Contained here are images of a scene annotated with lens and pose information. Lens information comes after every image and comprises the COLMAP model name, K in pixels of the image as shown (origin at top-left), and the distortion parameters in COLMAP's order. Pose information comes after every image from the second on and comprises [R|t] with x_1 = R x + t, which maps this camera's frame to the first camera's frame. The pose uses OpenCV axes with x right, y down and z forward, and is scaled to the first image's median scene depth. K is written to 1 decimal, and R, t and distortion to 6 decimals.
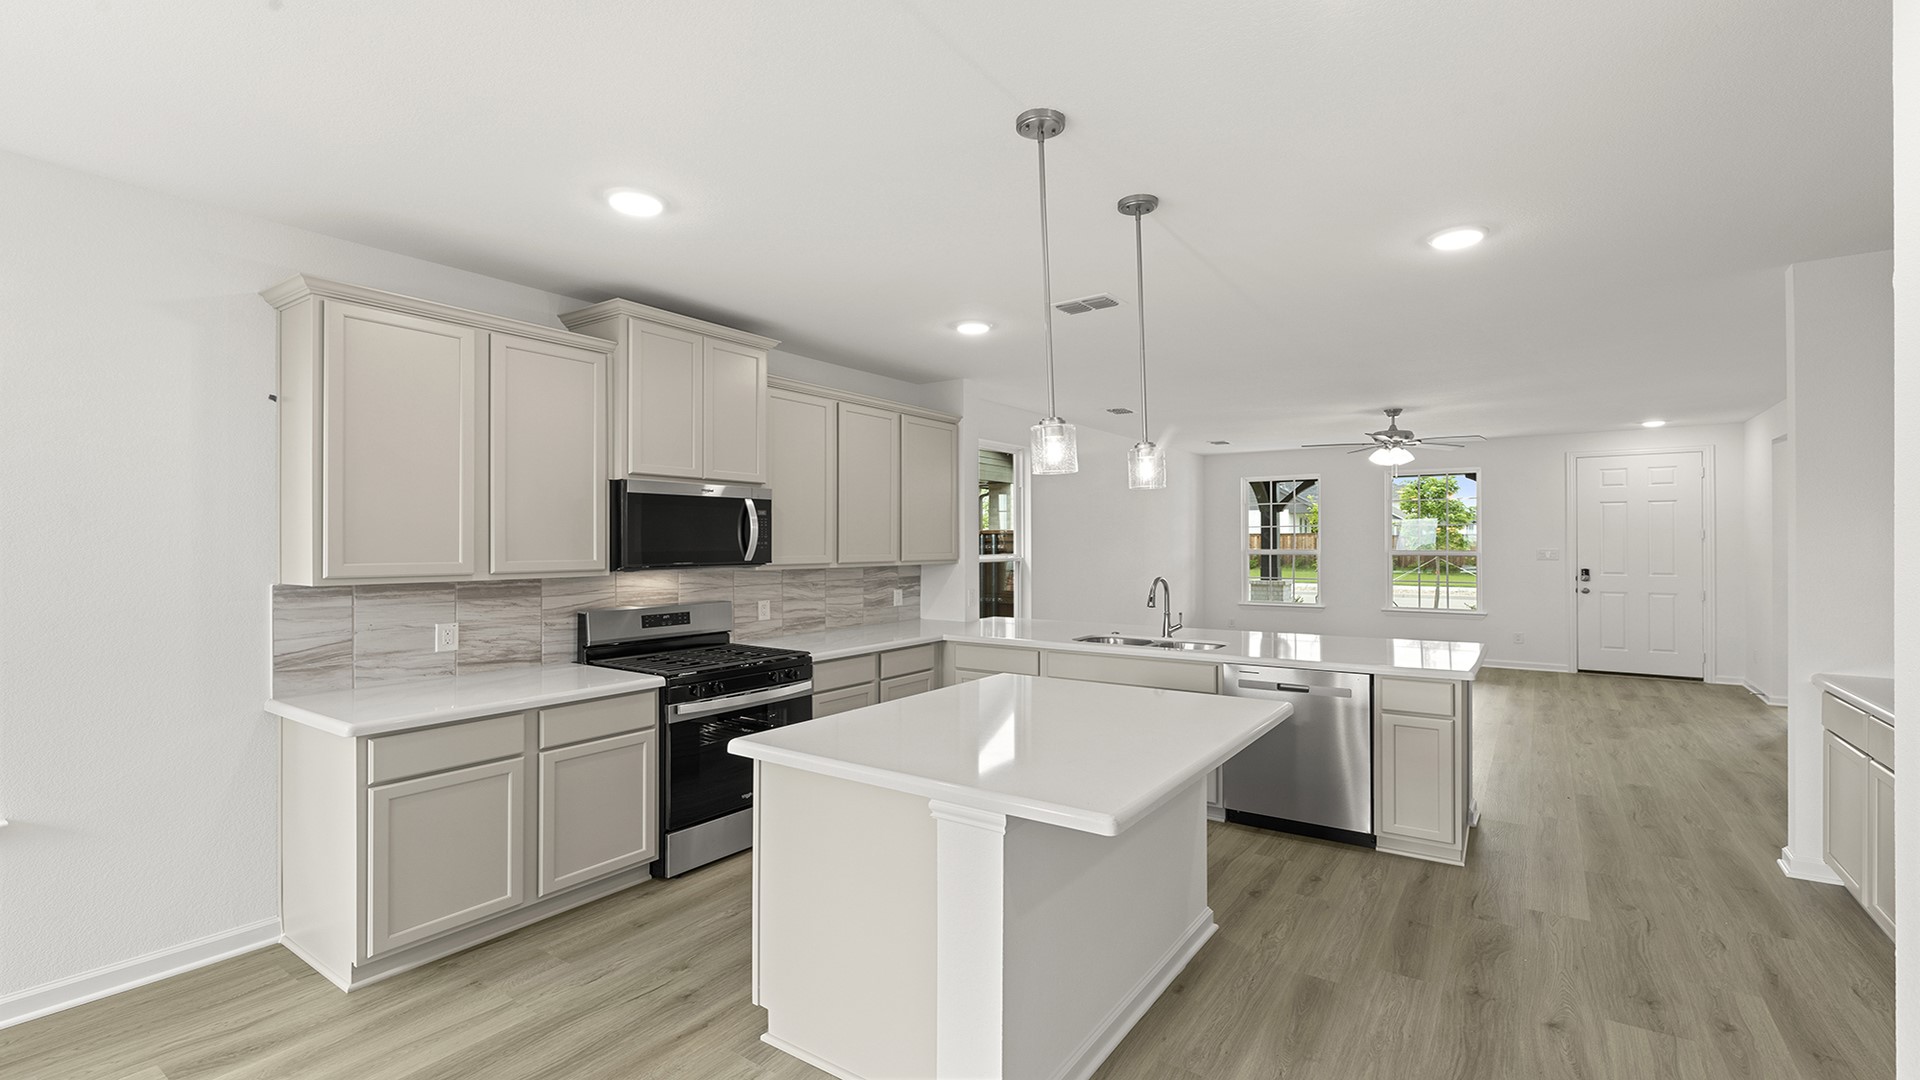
lens RADIAL K [[839.0, 0, 960.0], [0, 839.0, 540.0], [0, 0, 1]] dist [0.000536, 0.000100]
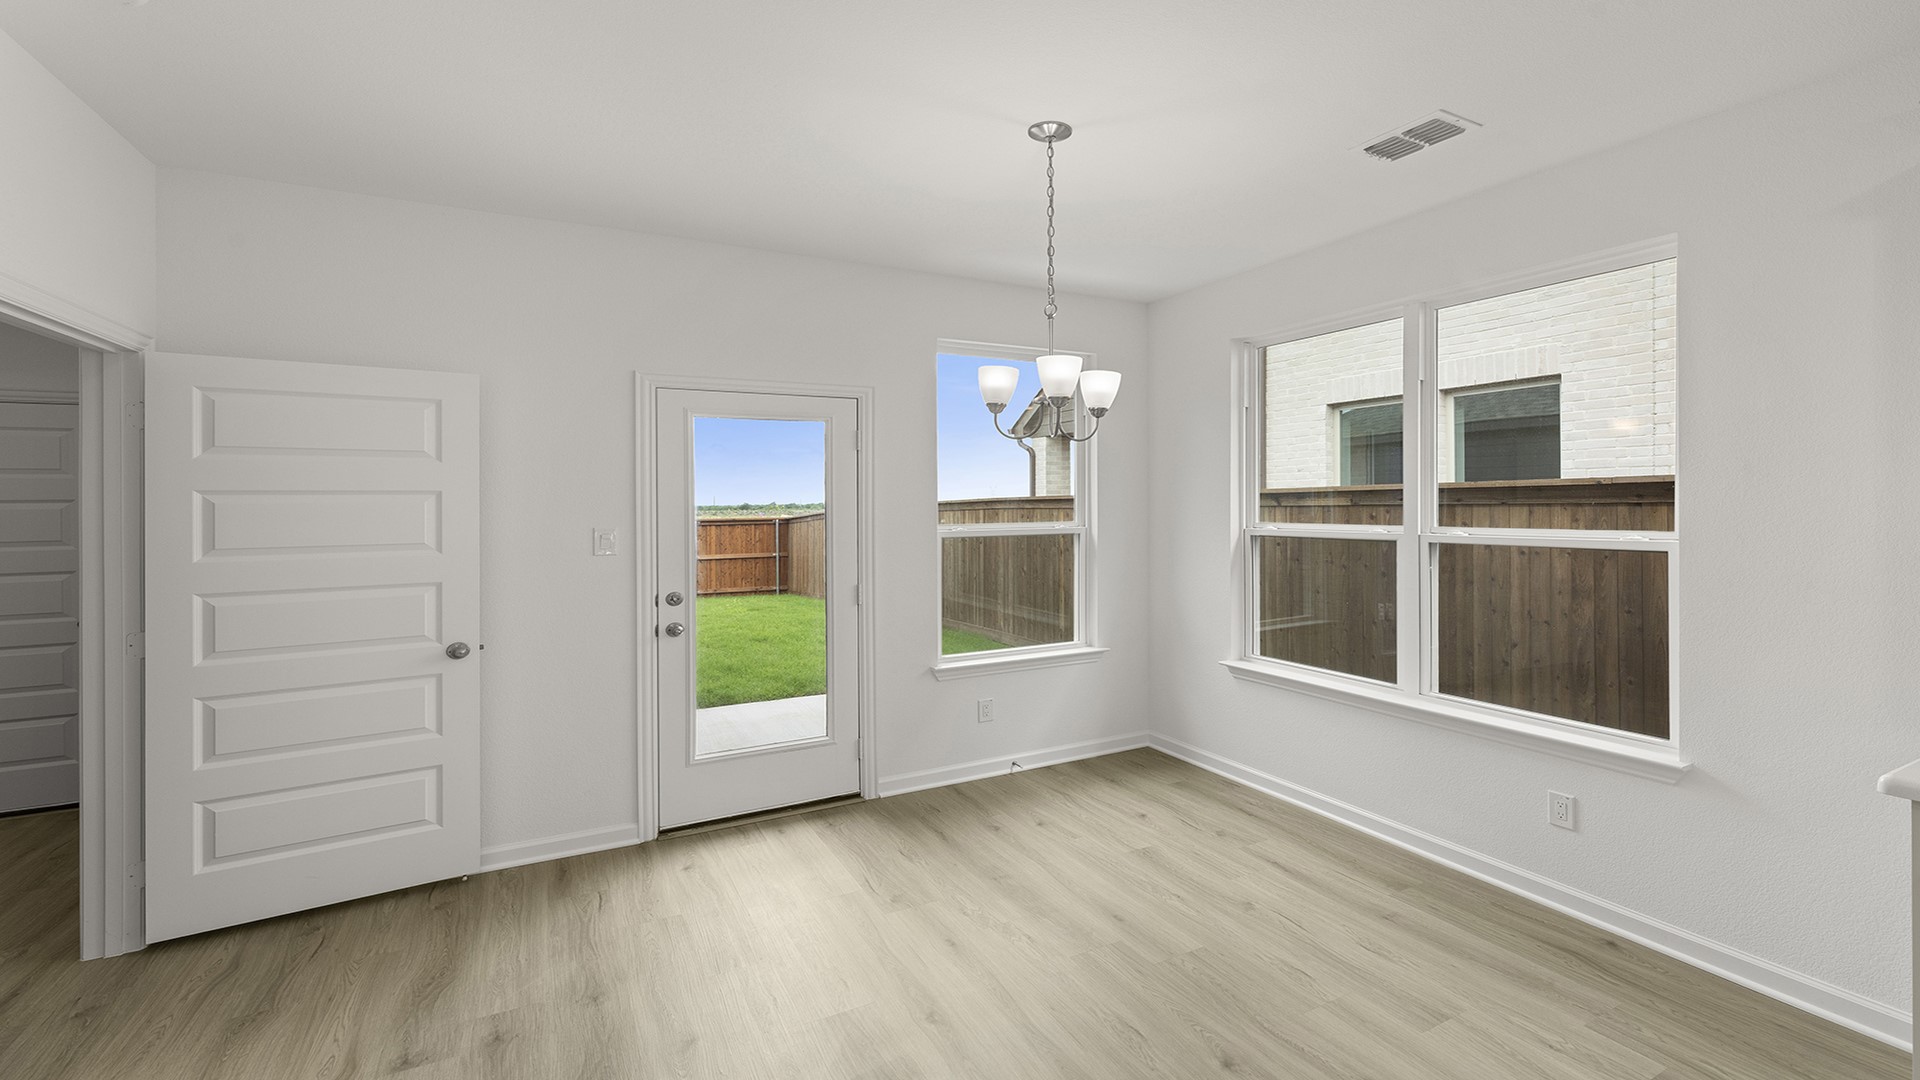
lens RADIAL K [[846.9, 0, 1018.5], [0, 846.9, 492.6], [0, 0, 1]] dist [-0.000981, -0.000169]
pose [[-0.436284, -0.006511, -0.899785, 0.105986], [0.013282, 0.999818, -0.013675, -0.000910], [0.899711, -0.017917, -0.436119, 0.429866]]
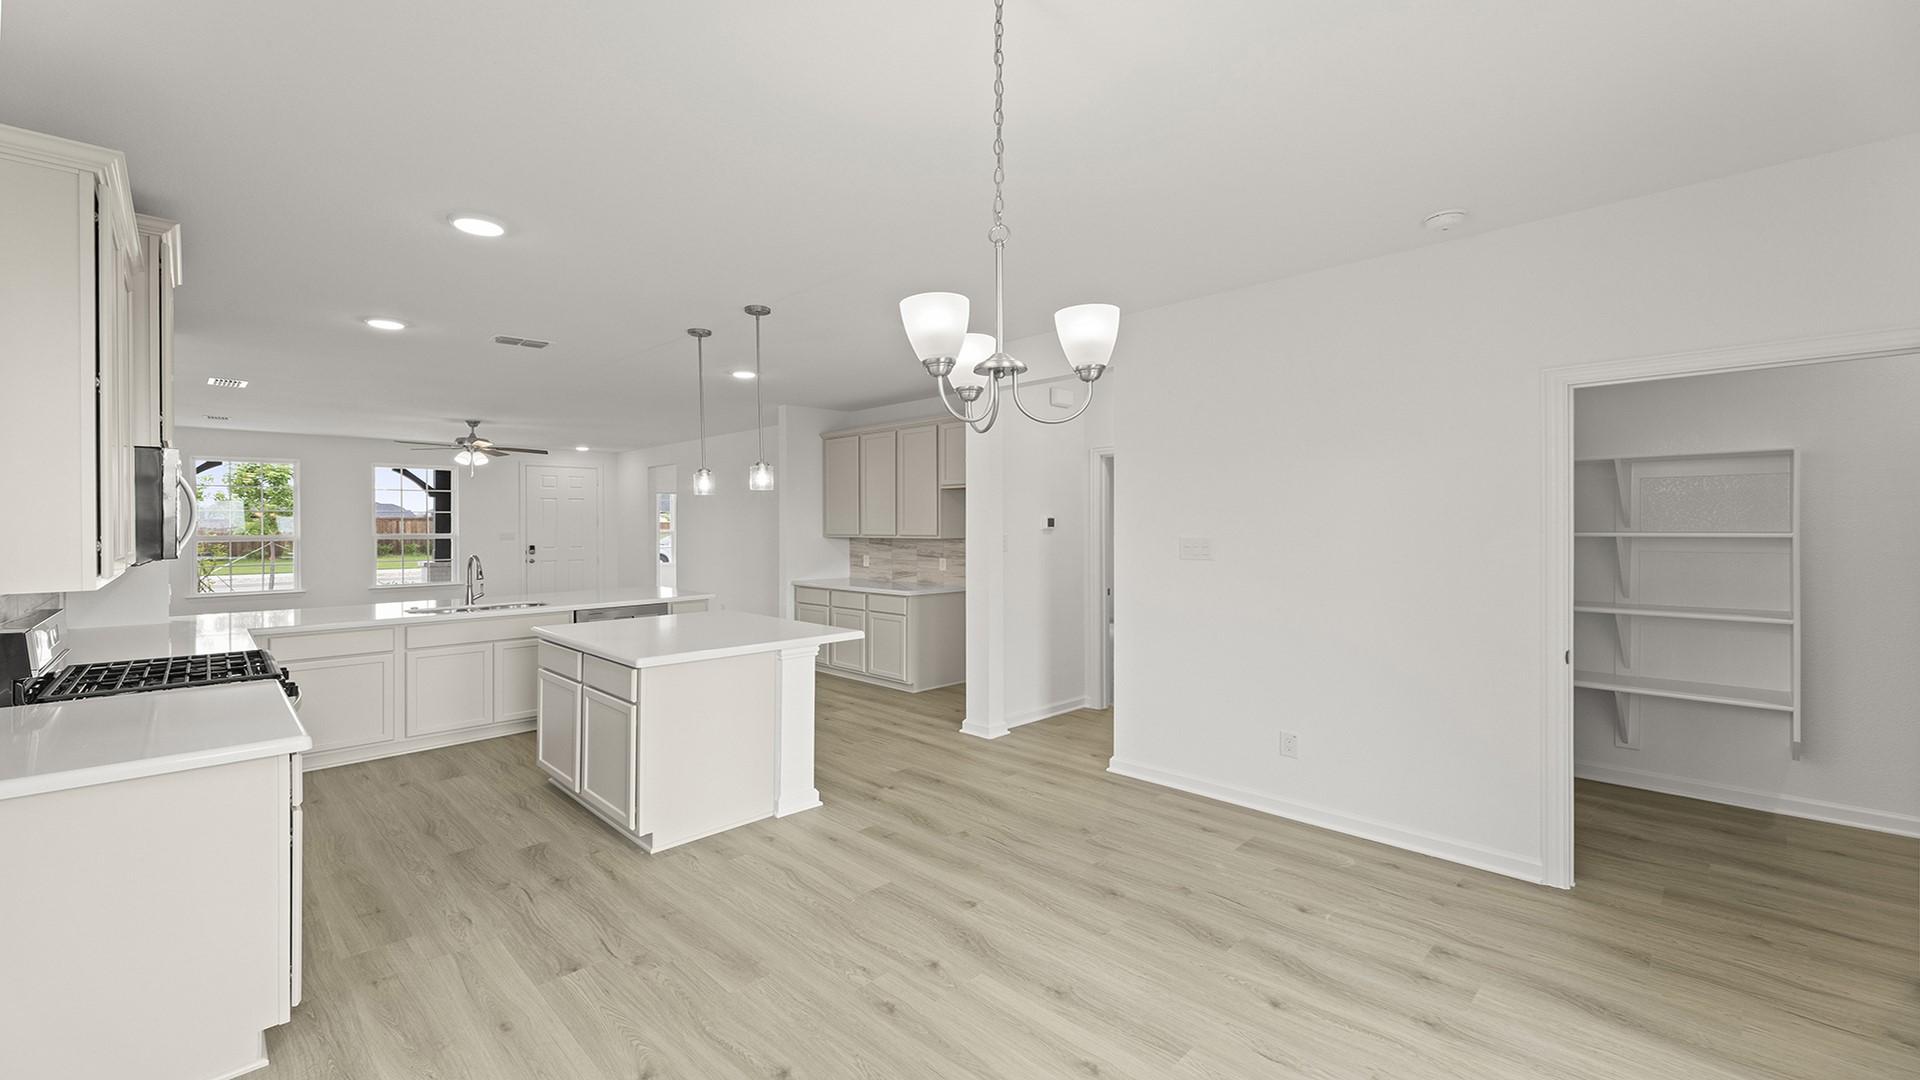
lens RADIAL K [[774.3, 0, 971.5], [0, 774.3, 512.5], [0, 0, 1]] dist [0.002432, 0.000231]
pose [[0.172122, 0.014466, 0.984969, -0.888411], [0.002094, 0.999885, -0.015051, 0.001100], [-0.985073, 0.004653, 0.172072, 0.109240]]
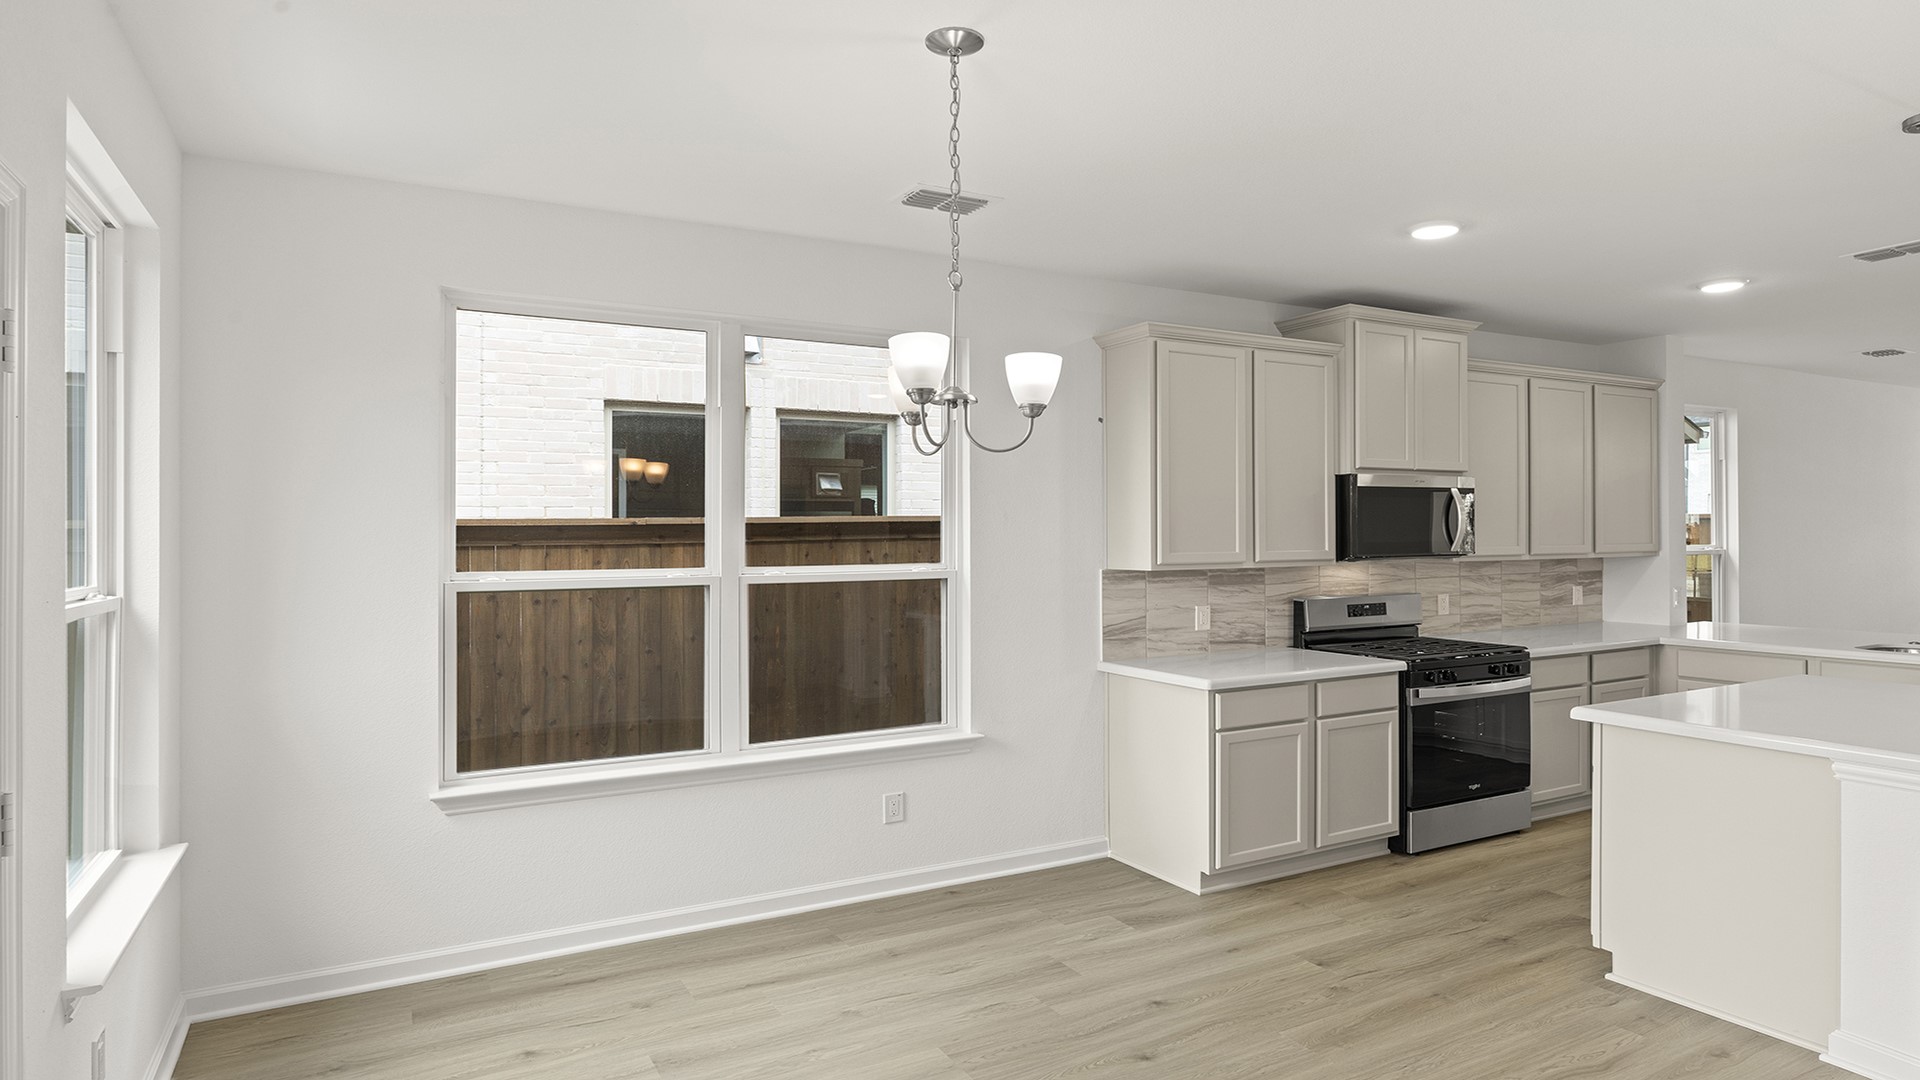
lens RADIAL K [[1071.1, 0, 971.2], [0, 1071.1, 534.9], [0, 0, 1]] dist [-0.003739, -0.001359]
pose [[0.897675, -0.008016, -0.440585, -0.211795], [0.009764, 0.999951, 0.001700, -0.002141], [0.440550, -0.005828, 0.897709, -0.373999]]
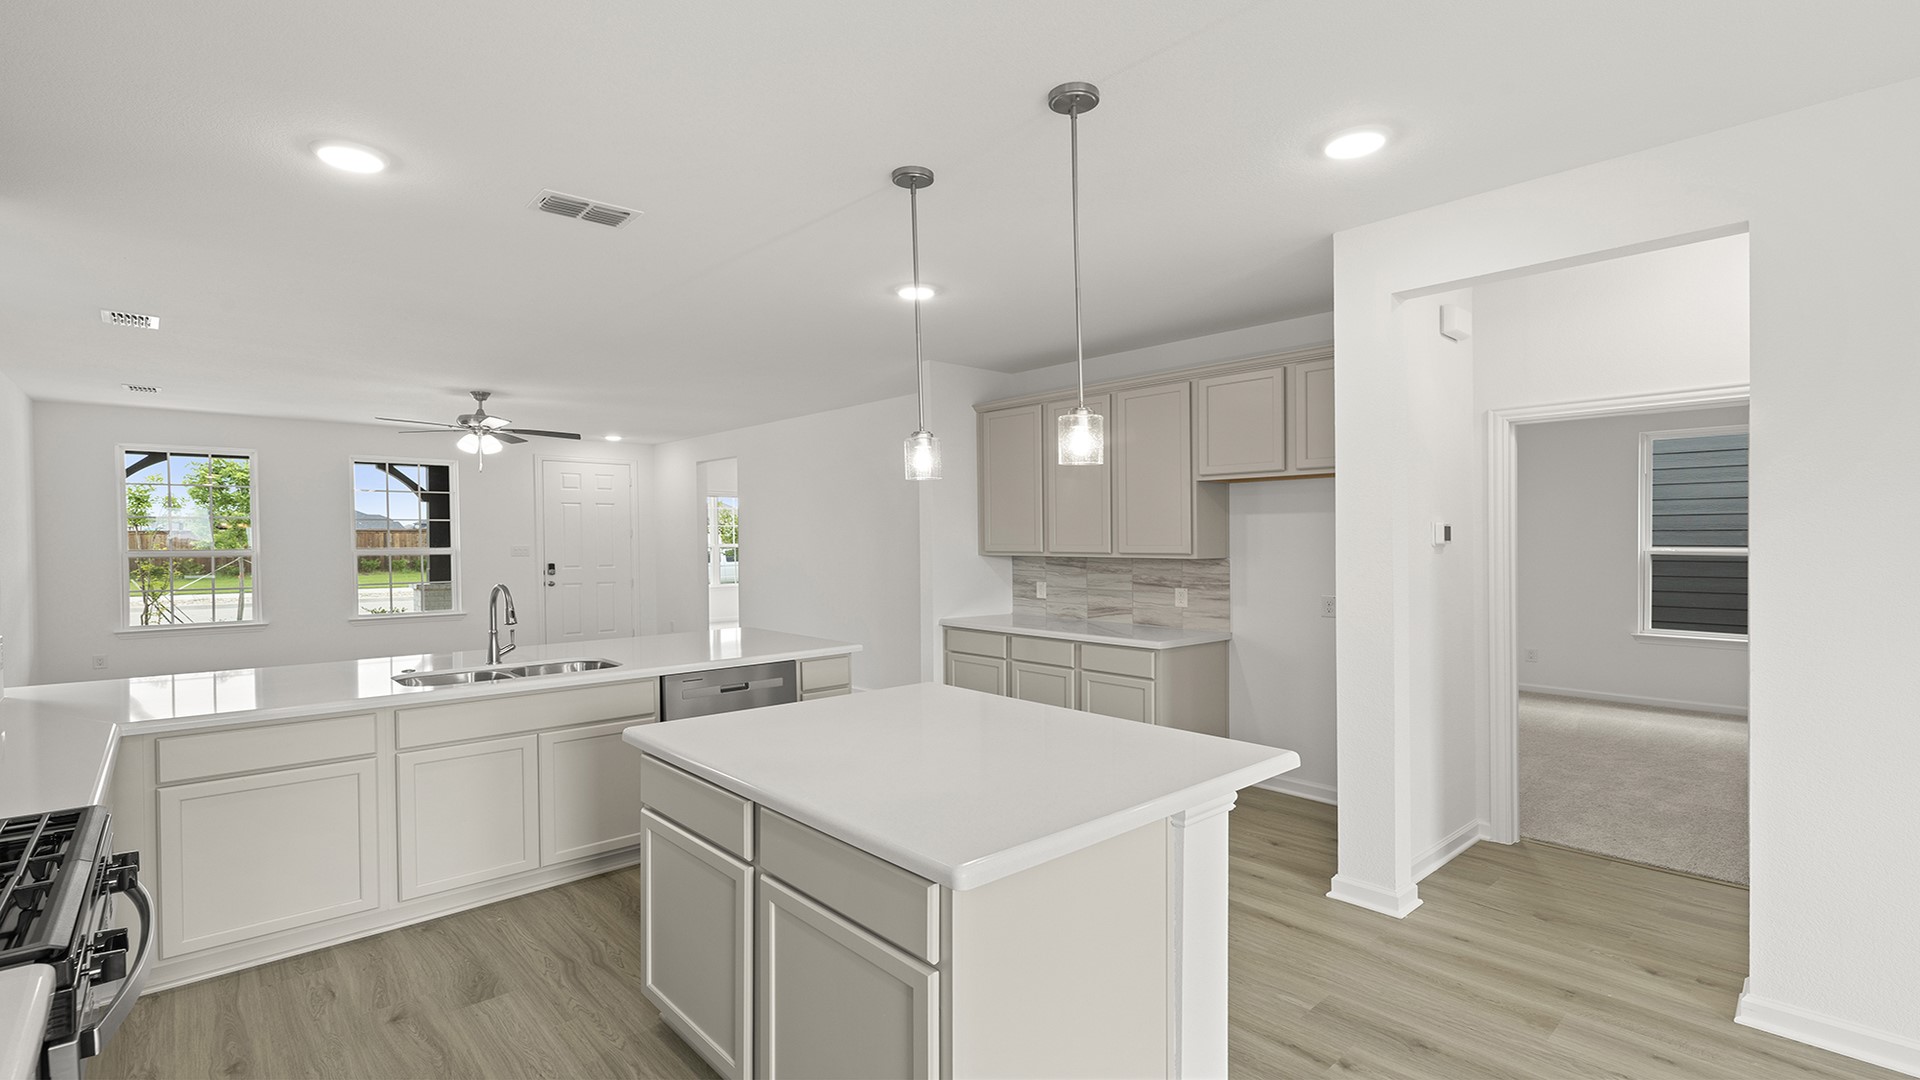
lens RADIAL K [[868.5, 0, 961.1], [0, 868.5, 550.3], [0, 0, 1]] dist [0.000058, 0.000078]
pose [[0.222960, -0.012952, 0.974741, -0.506251], [-0.000185, 0.999911, 0.013329, 0.004322], [-0.974827, -0.003152, 0.222938, 0.503594]]
